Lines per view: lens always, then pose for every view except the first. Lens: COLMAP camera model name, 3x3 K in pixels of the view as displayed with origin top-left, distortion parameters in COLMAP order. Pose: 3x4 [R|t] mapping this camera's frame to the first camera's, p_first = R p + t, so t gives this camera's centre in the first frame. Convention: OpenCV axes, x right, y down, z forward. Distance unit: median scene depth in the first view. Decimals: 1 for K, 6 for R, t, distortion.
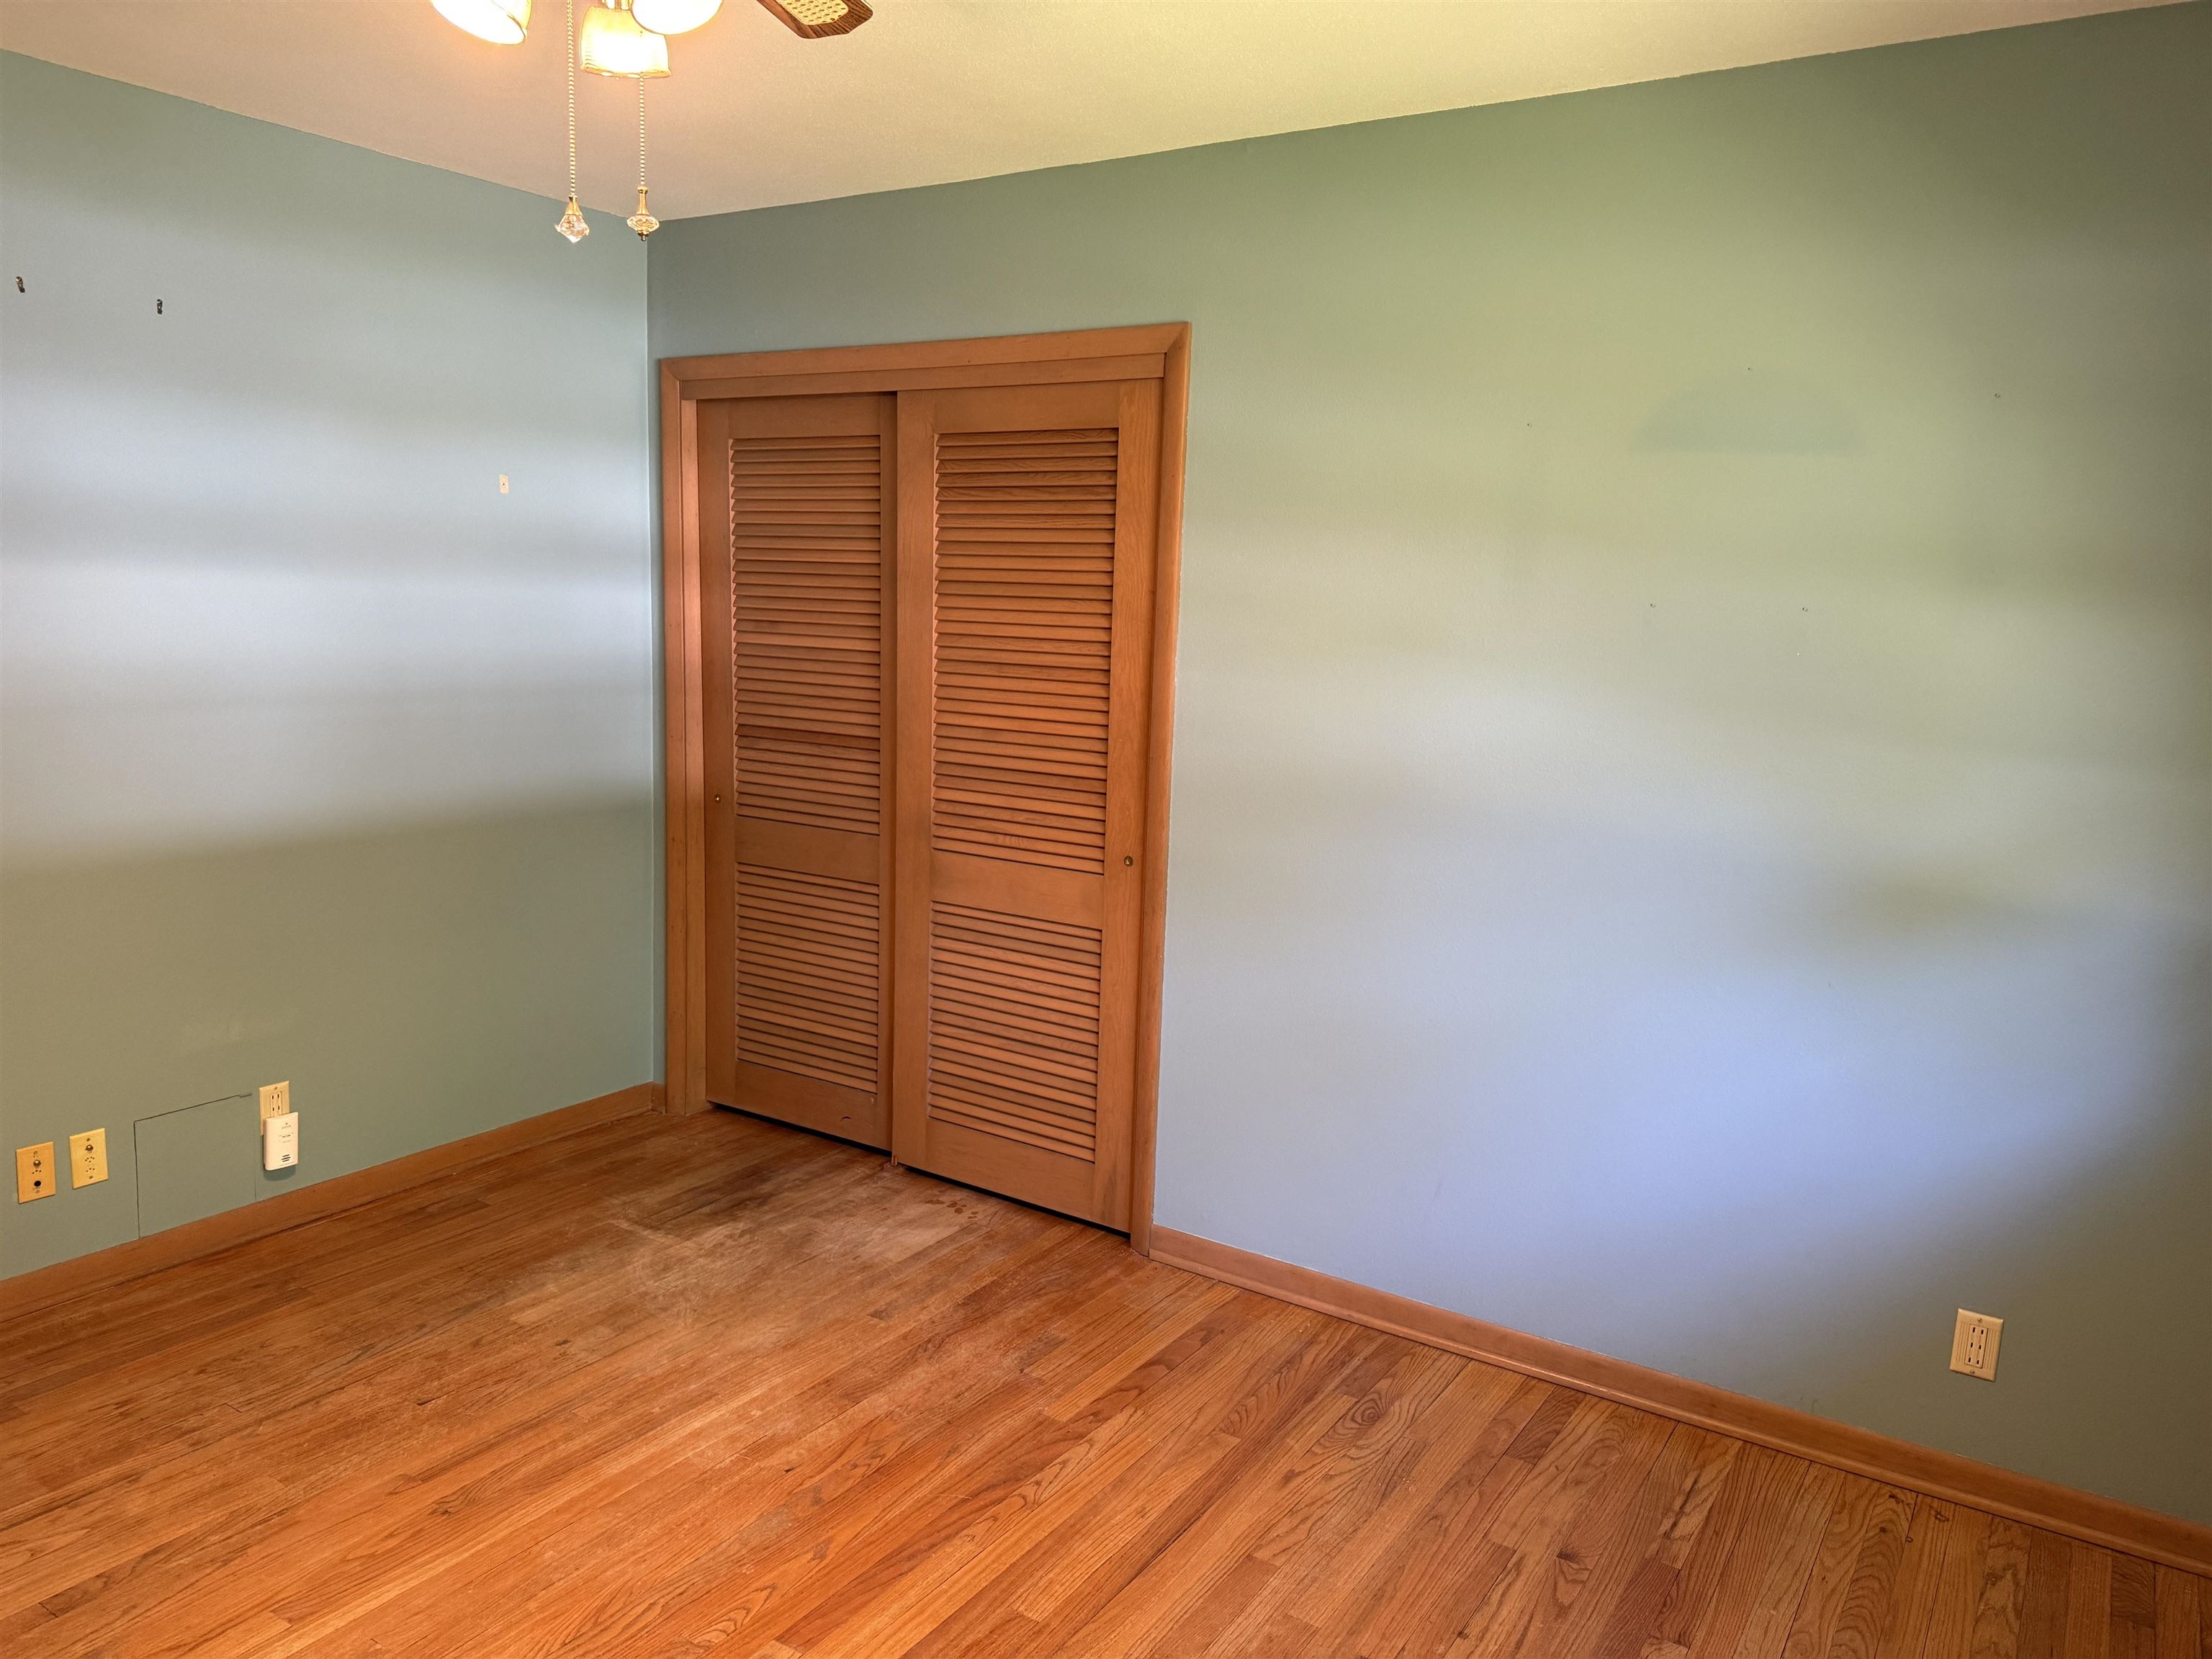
lens RADIAL K [[1584.9, 0, 1099.7], [0, 1584.9, 829.9], [0, 0, 1]] dist [0.056936, -0.070839]
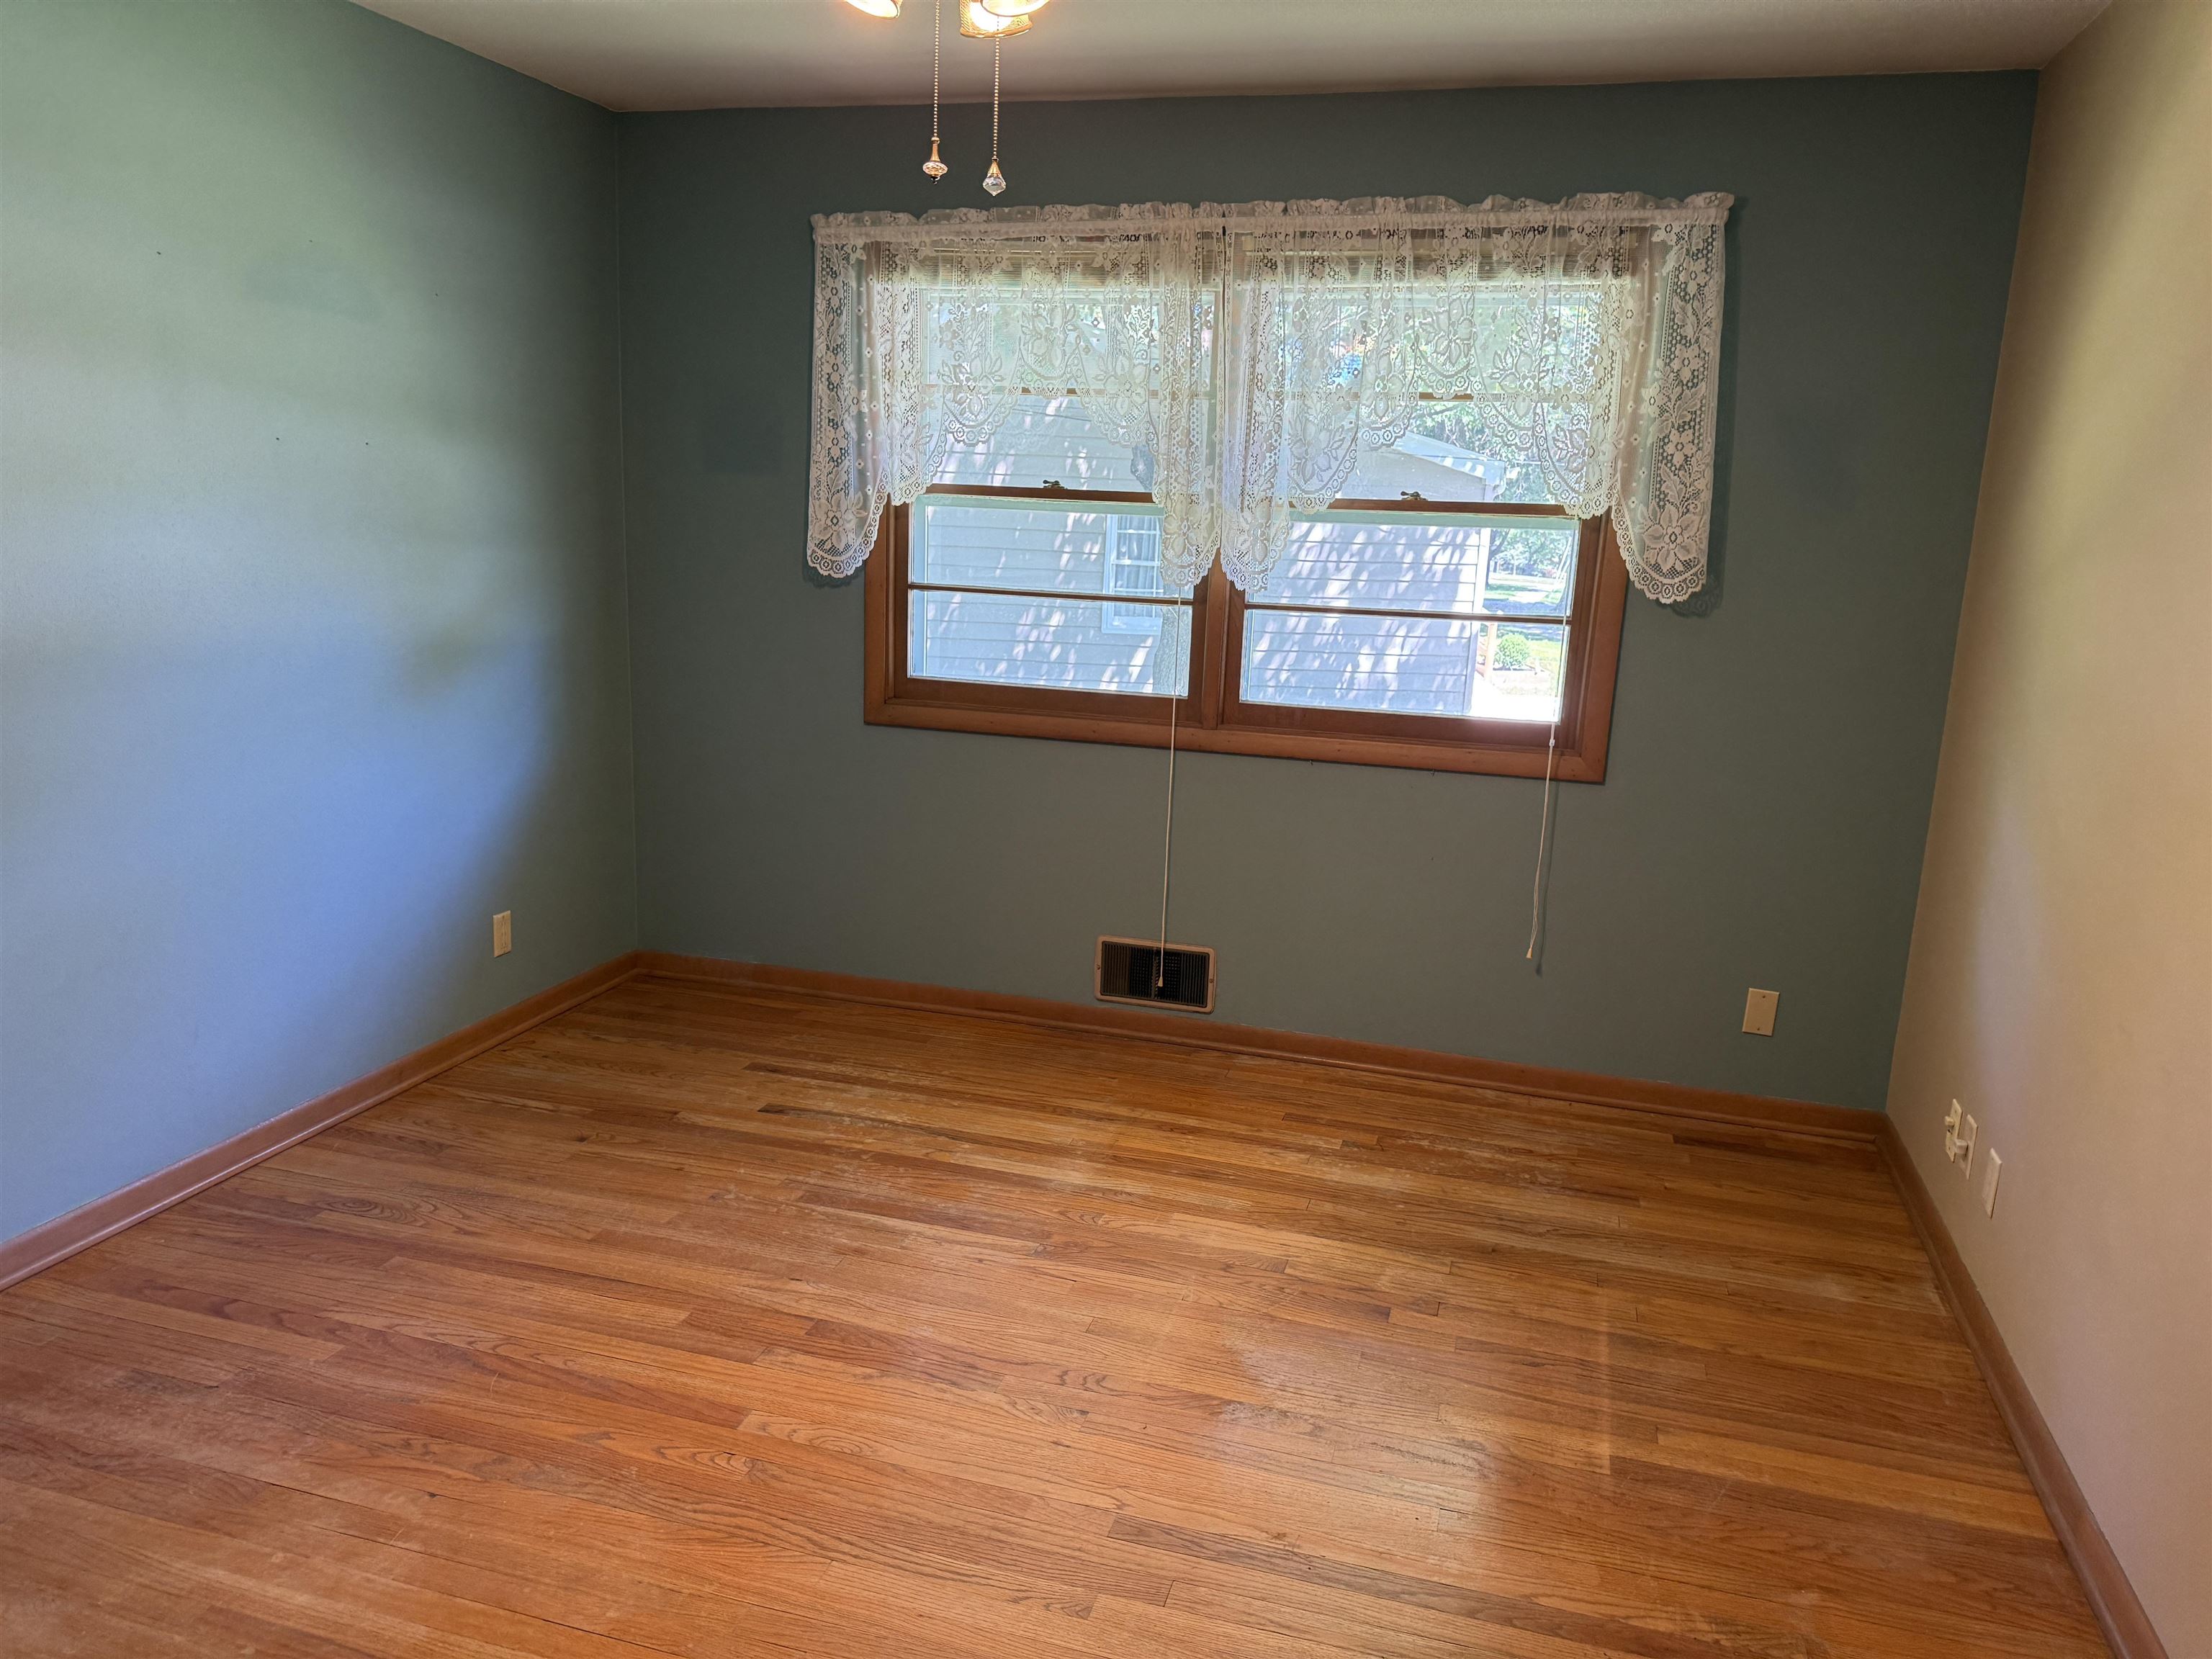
lens RADIAL K [[1584.9, 0, 1099.7], [0, 1584.9, 829.9], [0, 0, 1]] dist [0.056936, -0.070839]
pose [[-0.288627, -0.239618, 0.926972, -0.989018], [0.101249, 0.955109, 0.278416, -0.138757], [-0.952073, 0.174213, -0.251409, 0.799821]]
